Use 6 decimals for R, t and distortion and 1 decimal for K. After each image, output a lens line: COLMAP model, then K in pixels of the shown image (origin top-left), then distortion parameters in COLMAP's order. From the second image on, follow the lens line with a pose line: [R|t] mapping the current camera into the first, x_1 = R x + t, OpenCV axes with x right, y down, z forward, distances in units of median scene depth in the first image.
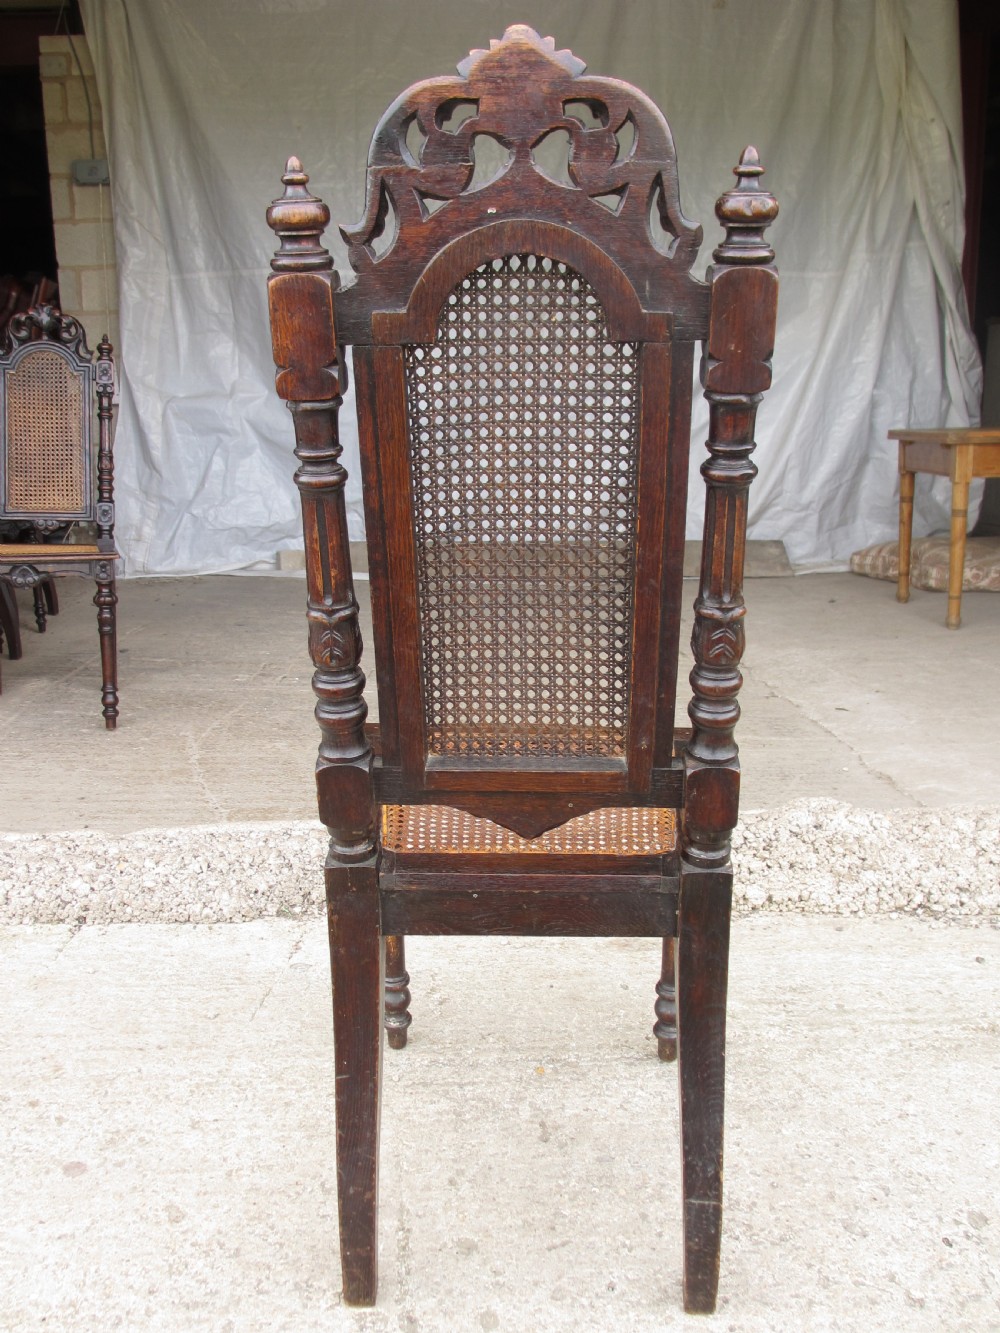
lens RADIAL K [[1117.2, 0, 498.9], [0, 1117.2, 667.0], [0, 0, 1]] dist [-0.043134, 0.016028]
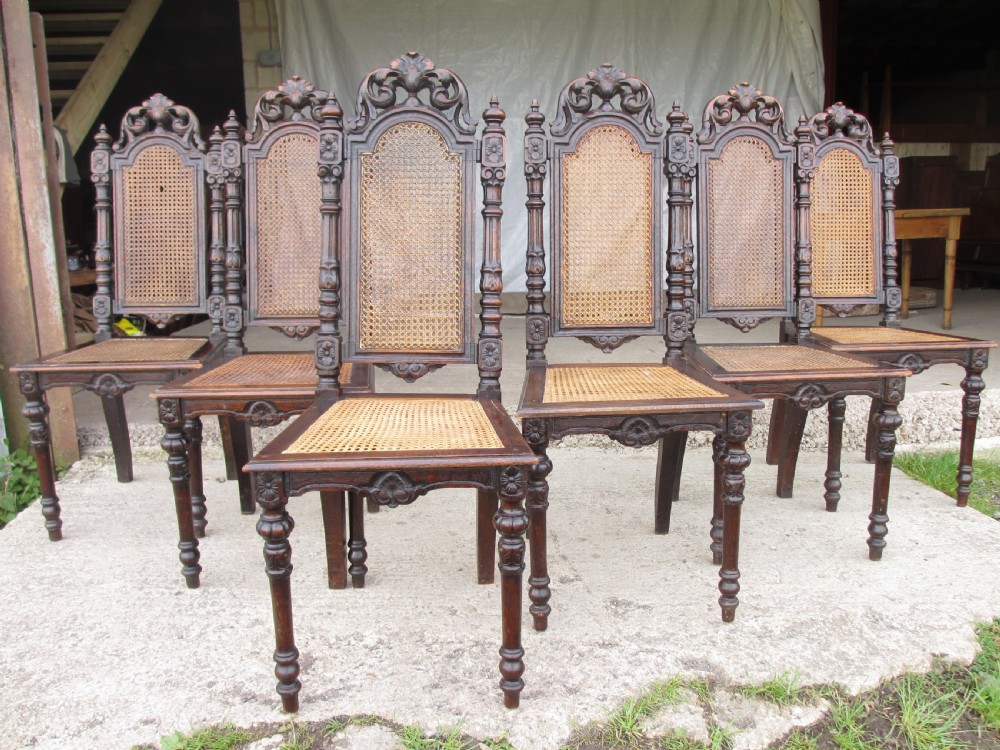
lens RADIAL K [[839.1, 0, 500.0], [0, 839.1, 375.0], [0, 0, 1]] dist [-0.043782, 0.011928]
pose [[0.999965, -0.008266, -0.001241, -0.118931], [0.008211, 0.999197, -0.039206, 0.147248], [0.001564, 0.039194, 0.999230, -0.472886]]
